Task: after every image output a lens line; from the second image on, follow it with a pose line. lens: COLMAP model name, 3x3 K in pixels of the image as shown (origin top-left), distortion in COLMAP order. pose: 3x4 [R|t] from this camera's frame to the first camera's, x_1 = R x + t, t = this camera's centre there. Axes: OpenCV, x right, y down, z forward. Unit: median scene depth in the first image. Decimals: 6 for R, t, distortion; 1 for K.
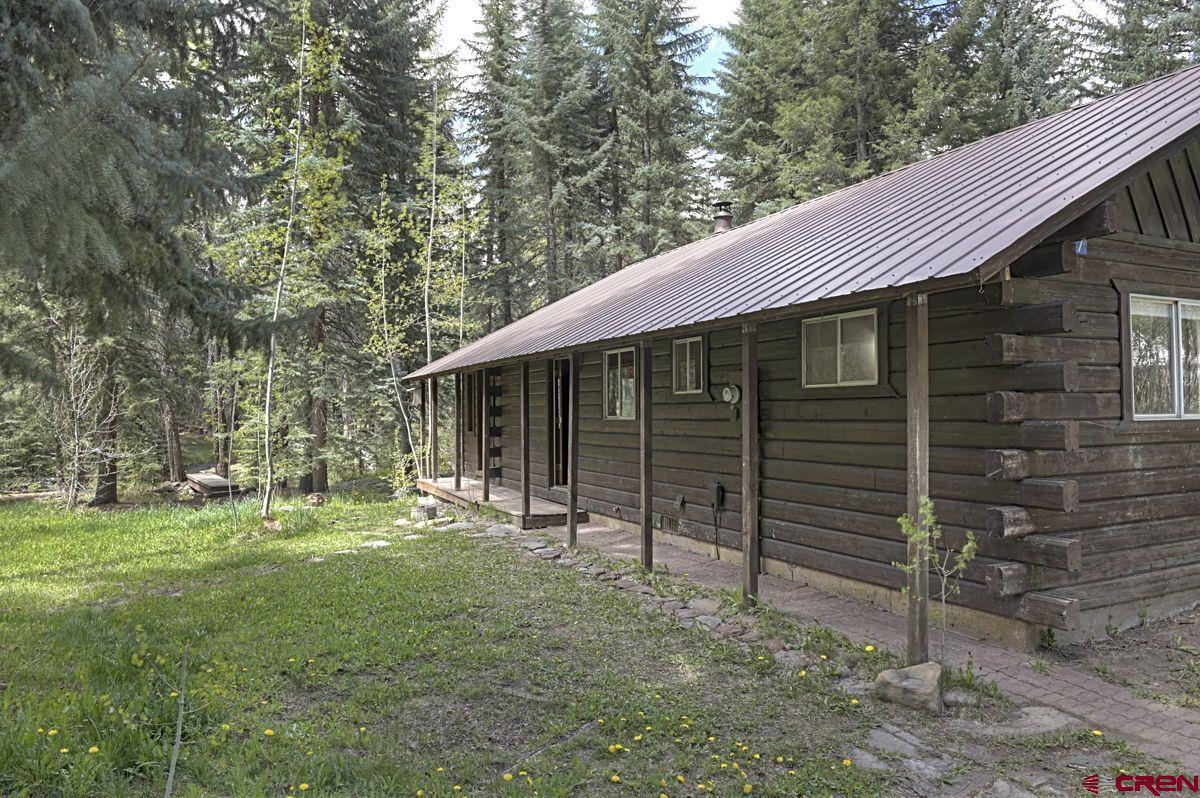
lens RADIAL K [[816.8, 0, 600.0], [0, 816.8, 399.0], [0, 0, 1]] dist [-0.053305, 0.001820]
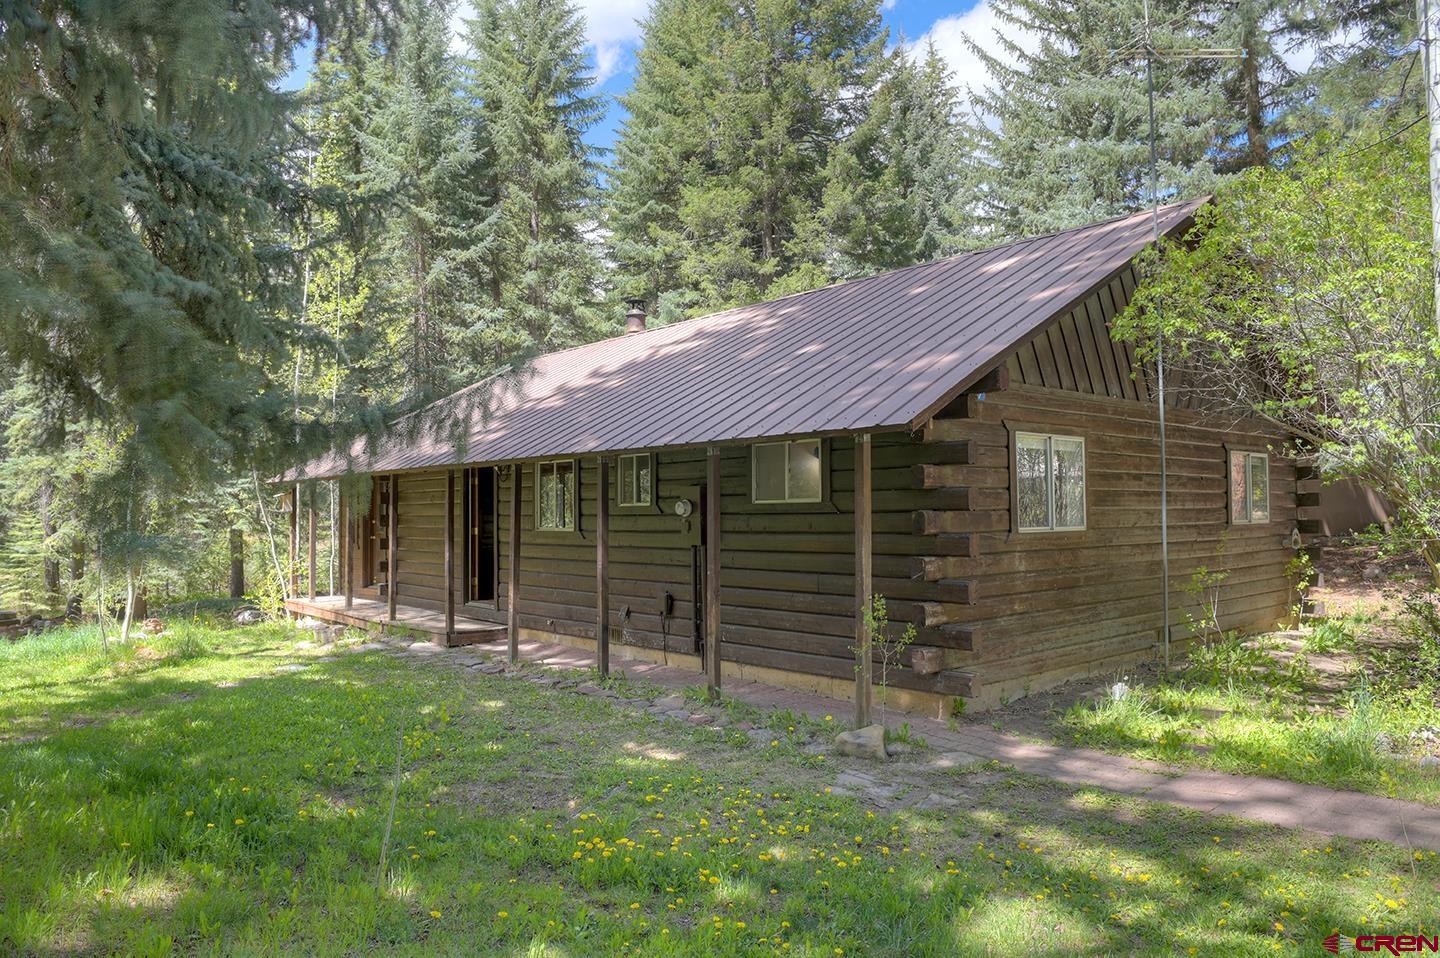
lens RADIAL K [[980.2, 0, 720.0], [0, 980.2, 479.0], [0, 0, 1]] dist [-0.053305, 0.001820]
pose [[0.959726, 0.009952, 0.280760, -0.123395], [-0.003706, 0.999734, -0.022769, -0.011920], [-0.280912, 0.020812, 0.959508, -0.197297]]
